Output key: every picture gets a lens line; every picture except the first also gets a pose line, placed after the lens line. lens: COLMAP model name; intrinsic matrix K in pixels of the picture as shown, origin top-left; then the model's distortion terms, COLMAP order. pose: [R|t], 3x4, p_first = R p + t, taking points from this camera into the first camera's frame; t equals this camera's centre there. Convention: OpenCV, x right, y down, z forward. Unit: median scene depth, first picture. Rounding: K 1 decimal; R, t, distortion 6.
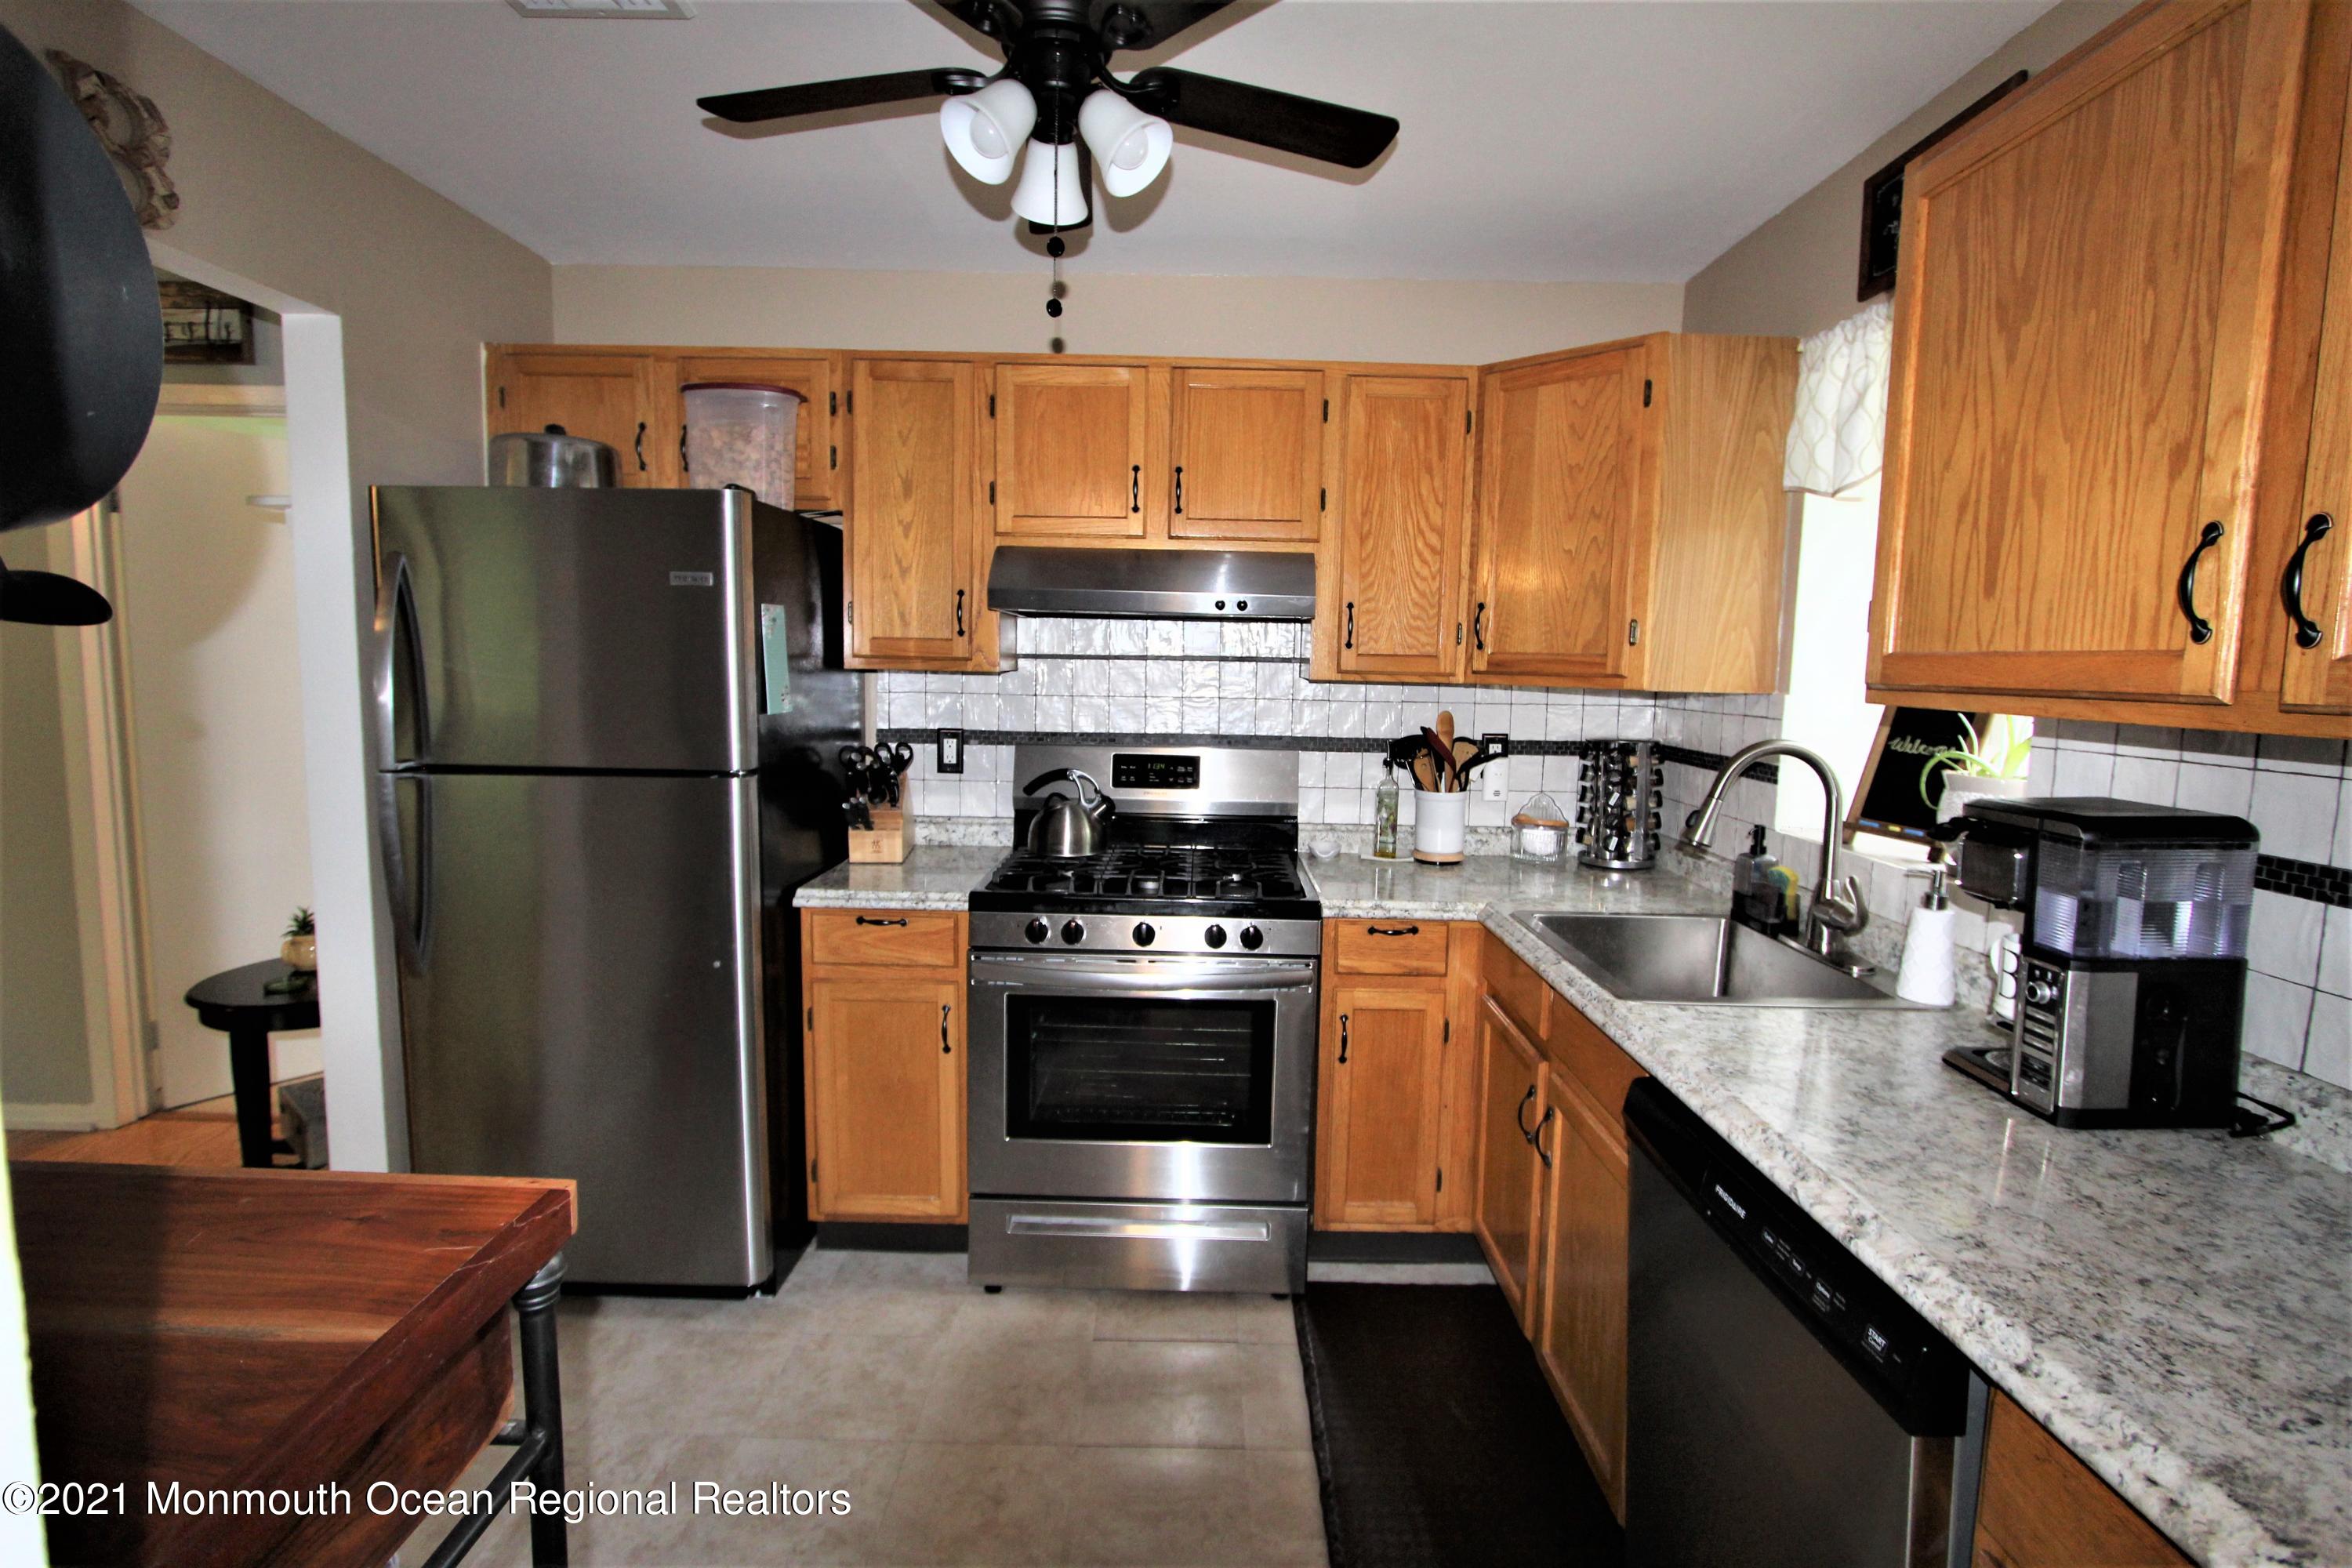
lens RADIAL K [[1089.2, 0, 1193.6], [0, 1089.2, 772.8], [0, 0, 1]] dist [-0.016123, 0.001116]
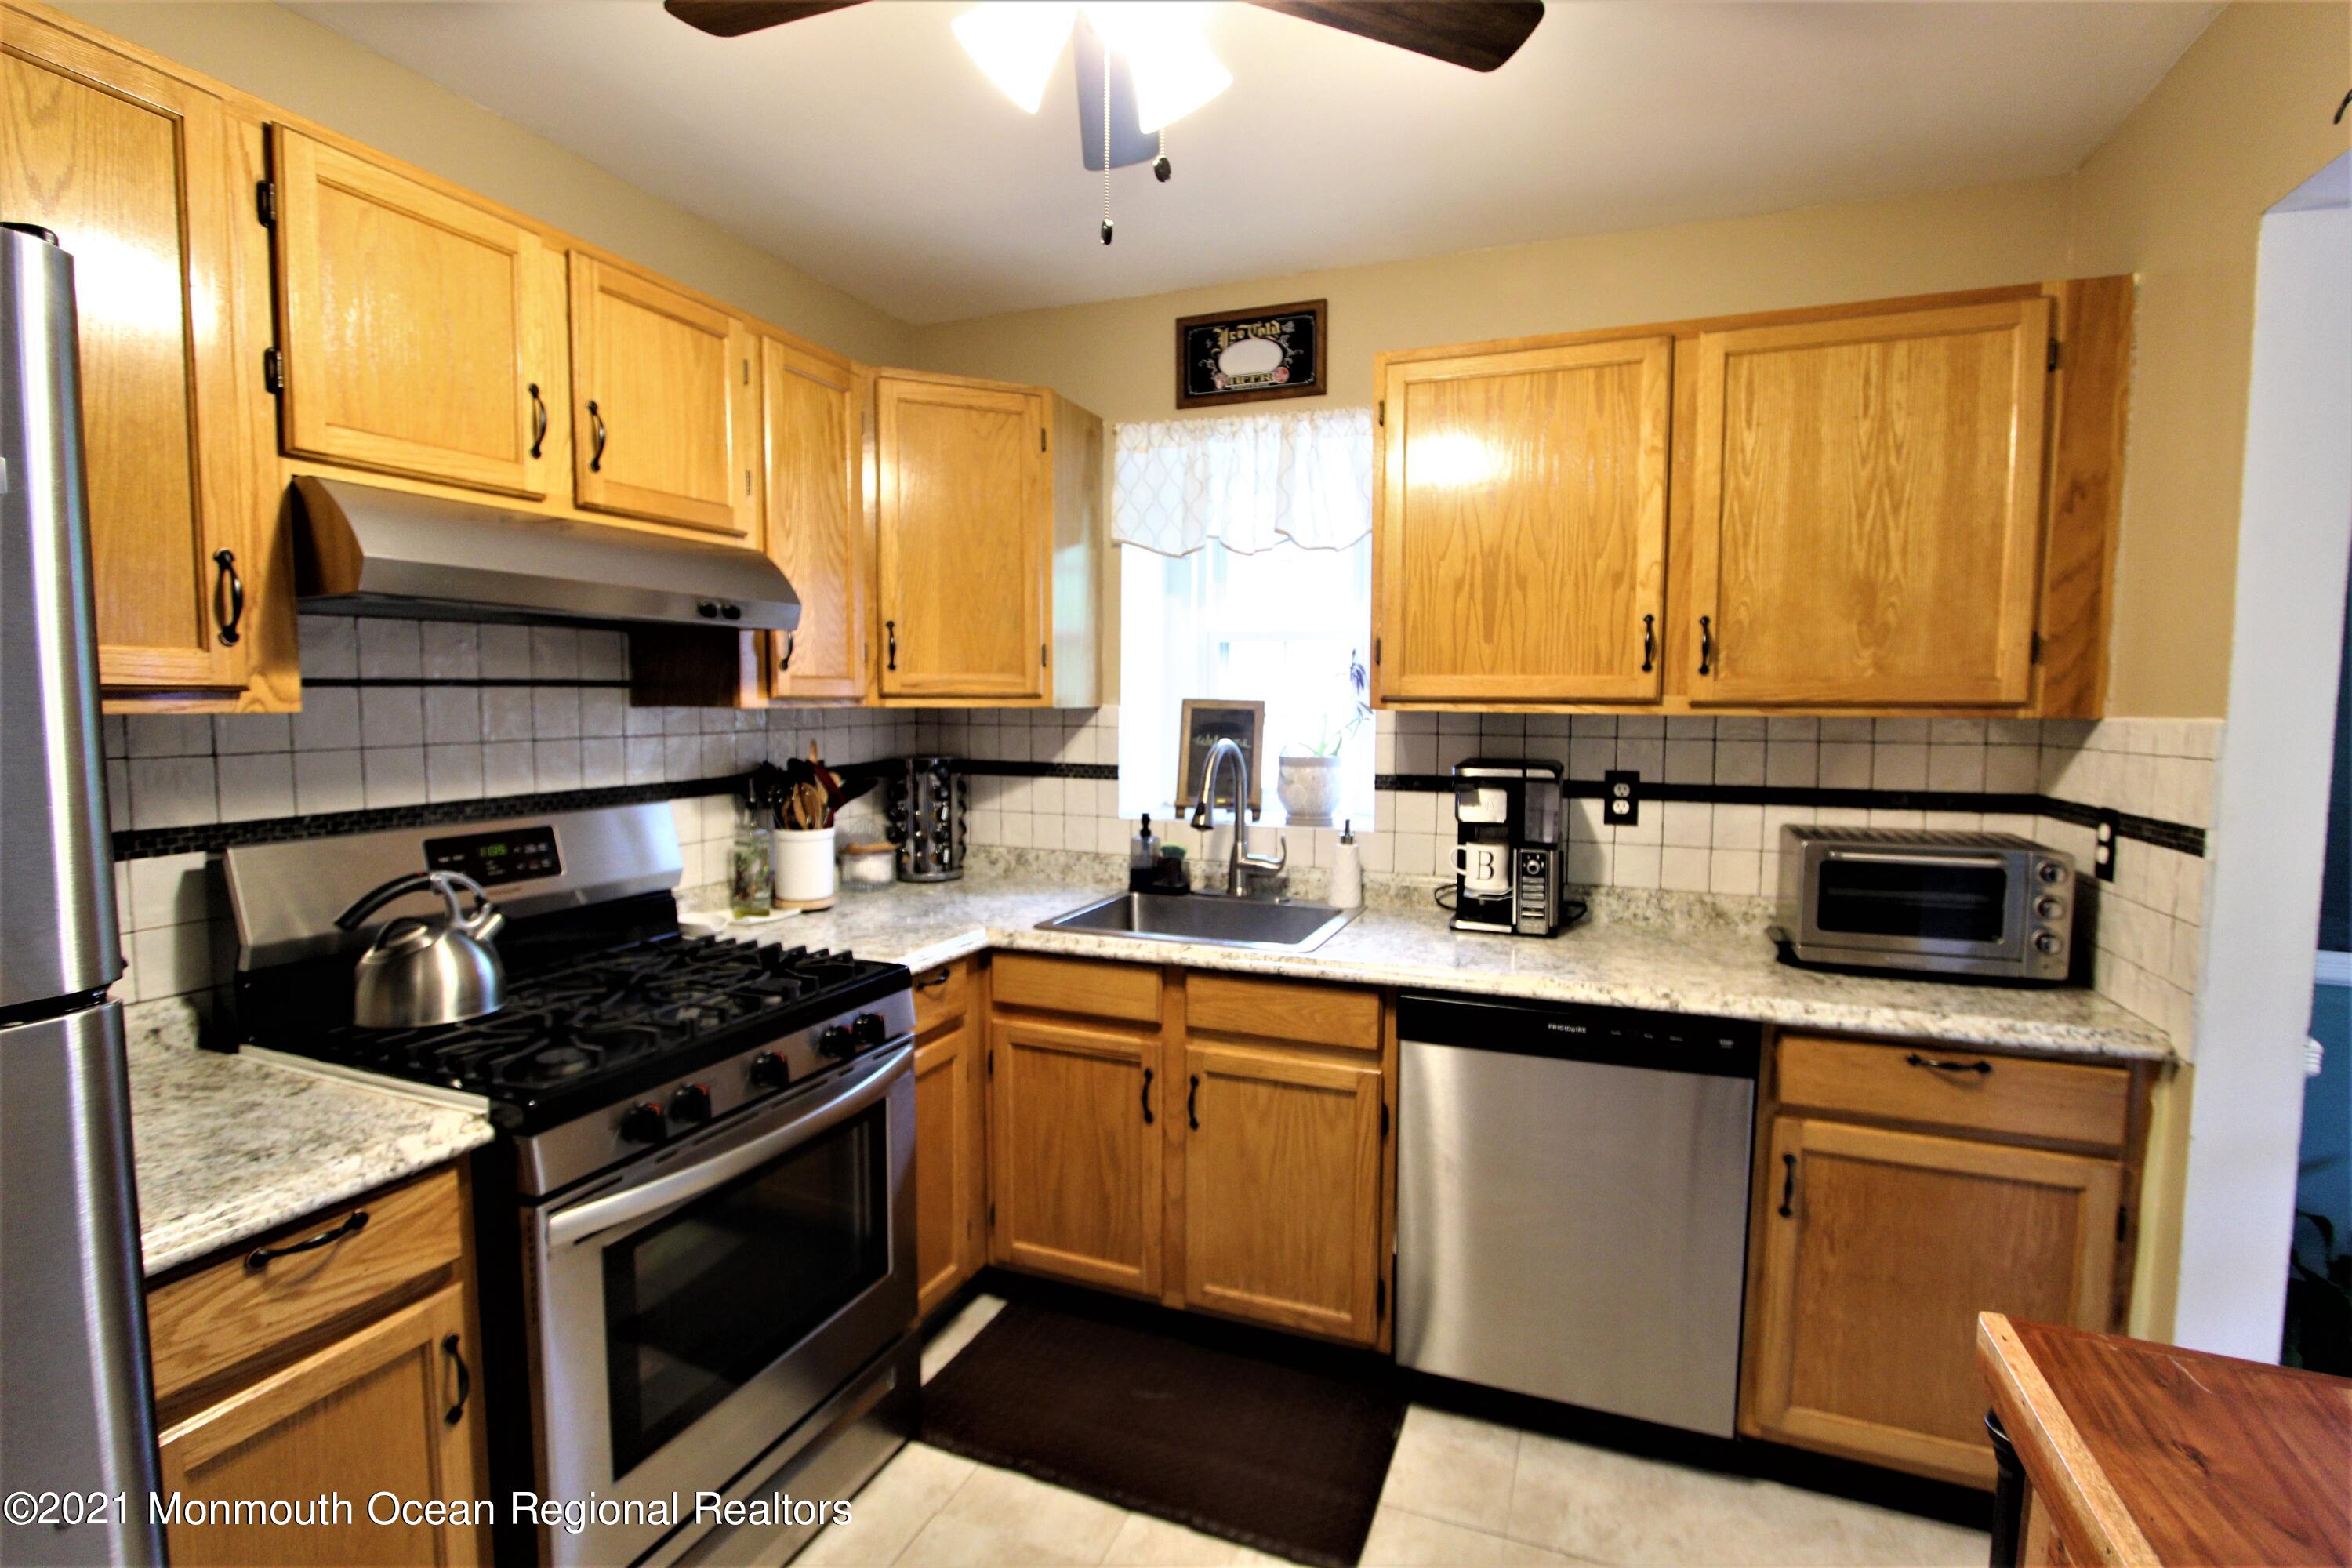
lens RADIAL K [[1089.2, 0, 1193.6], [0, 1089.2, 772.8], [0, 0, 1]] dist [-0.016123, 0.001116]
pose [[0.367286, -0.087101, 0.926021, -0.621183], [0.096591, 0.993794, 0.055165, -0.061675], [-0.925079, 0.069184, 0.373420, 0.494972]]
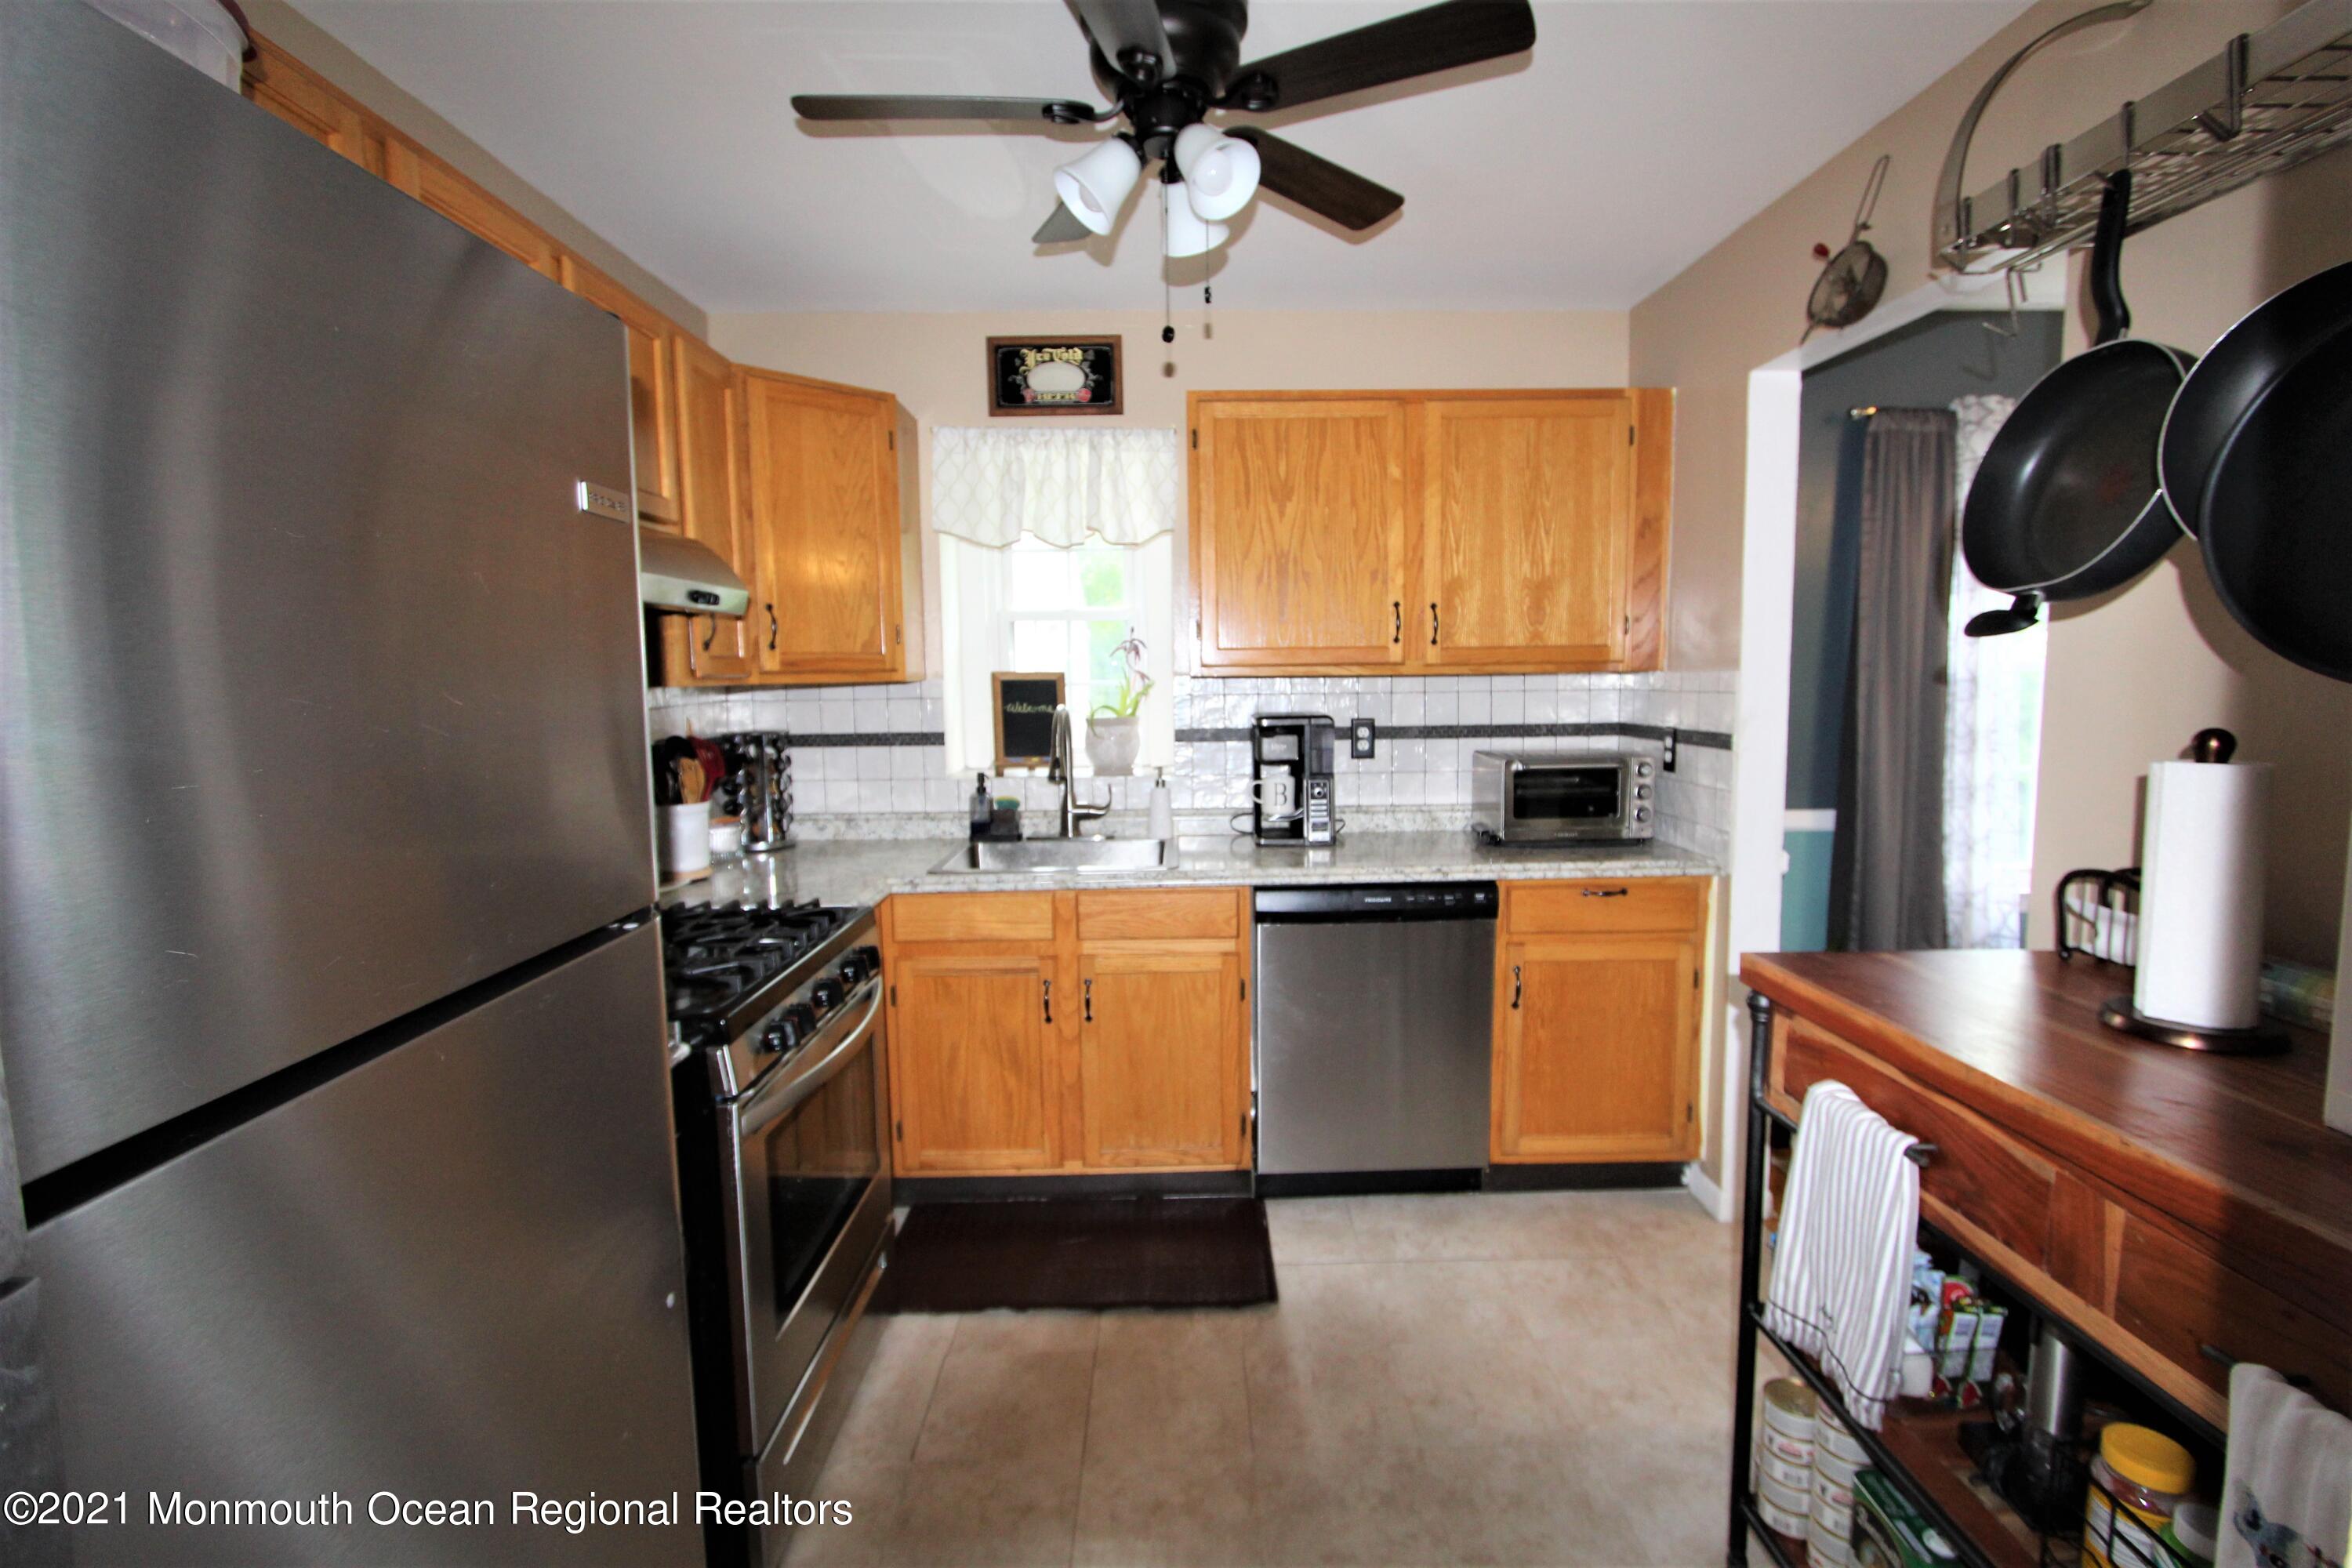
lens RADIAL K [[1089.2, 0, 1193.6], [0, 1089.2, 772.8], [0, 0, 1]] dist [-0.016123, 0.001116]
pose [[-0.023345, -0.119510, 0.992559, -0.914986], [0.114260, 0.986004, 0.121408, -0.093655], [-0.993177, 0.116244, -0.009363, 0.758759]]
